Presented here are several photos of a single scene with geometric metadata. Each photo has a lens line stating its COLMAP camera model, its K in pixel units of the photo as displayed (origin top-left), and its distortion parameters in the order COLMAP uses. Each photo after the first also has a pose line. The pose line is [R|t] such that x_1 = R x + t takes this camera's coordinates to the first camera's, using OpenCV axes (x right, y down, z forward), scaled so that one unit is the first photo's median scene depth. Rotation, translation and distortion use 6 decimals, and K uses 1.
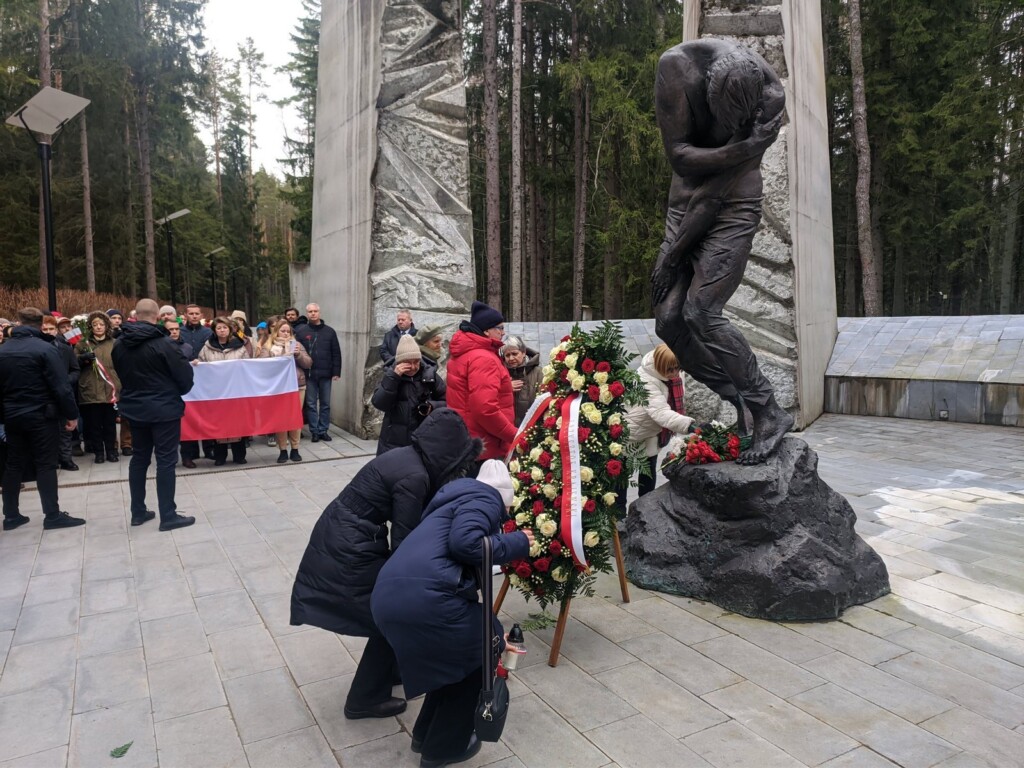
lens RADIAL K [[744.1, 0, 511.4], [0, 744.1, 389.5], [0, 0, 1]] dist [0.114689, -0.155350]
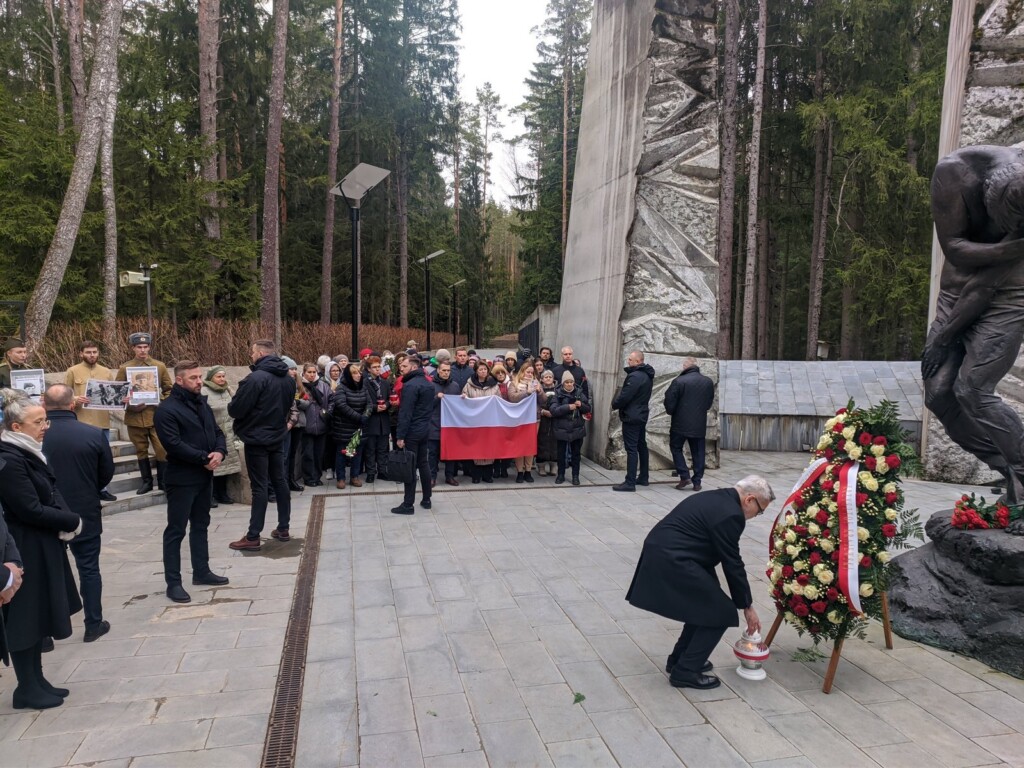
lens RADIAL K [[744.1, 0, 511.4], [0, 744.1, 389.5], [0, 0, 1]] dist [0.114689, -0.155350]
pose [[0.963363, 0.039759, -0.265237, -0.048106], [-0.046435, 0.998742, -0.018945, -0.024881], [0.264150, 0.030567, 0.963997, -0.114300]]
